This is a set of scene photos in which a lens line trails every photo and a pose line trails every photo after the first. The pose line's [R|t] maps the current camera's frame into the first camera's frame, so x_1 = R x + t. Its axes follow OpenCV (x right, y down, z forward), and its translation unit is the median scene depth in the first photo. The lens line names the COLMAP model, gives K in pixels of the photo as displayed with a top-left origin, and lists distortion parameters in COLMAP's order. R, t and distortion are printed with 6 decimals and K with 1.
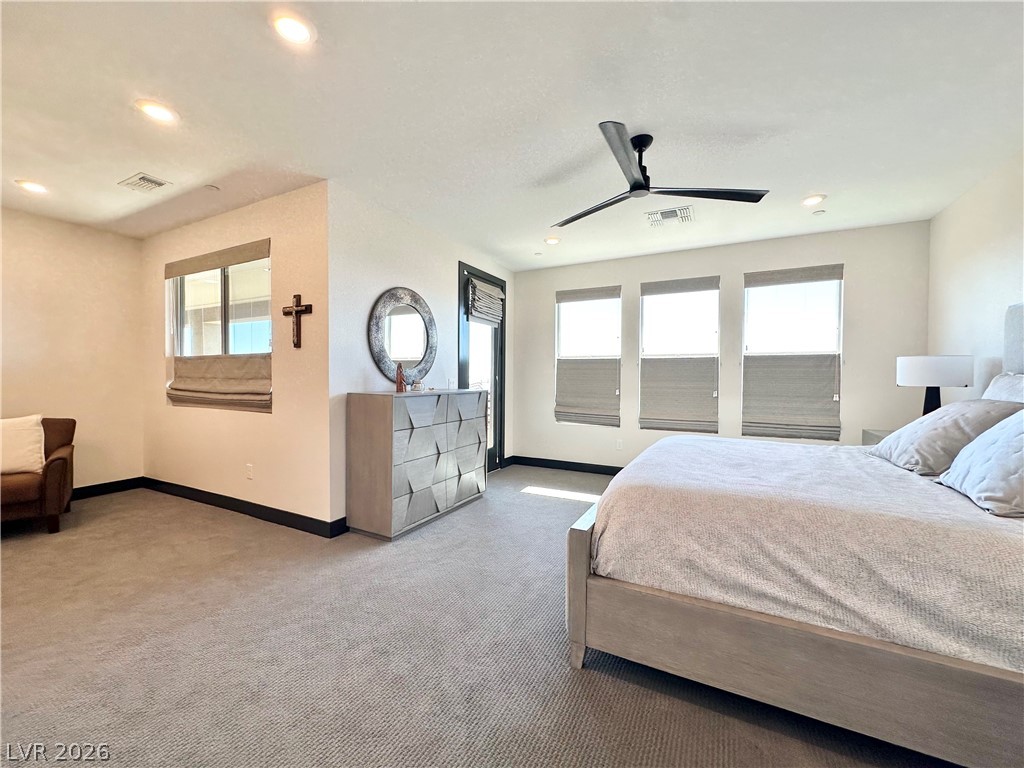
lens RADIAL K [[411.3, 0, 506.4], [0, 411.3, 383.5], [0, 0, 1]] dist [-0.000083, 0.000313]
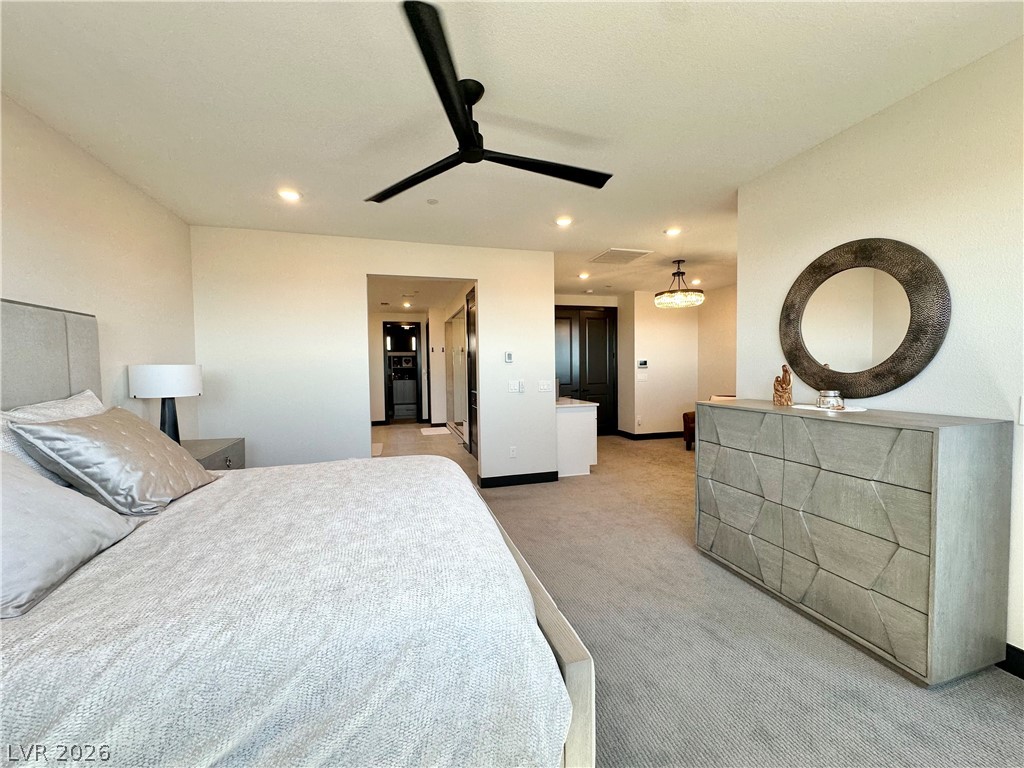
lens RADIAL K [[411.3, 0, 518.3], [0, 411.3, 383.1], [0, 0, 1]] dist [-0.000083, 0.000313]
pose [[-0.711593, 0.020195, -0.702302, 0.427218], [-0.014693, 0.998940, 0.043612, -0.030137], [0.702438, 0.041353, -0.710542, 0.848340]]
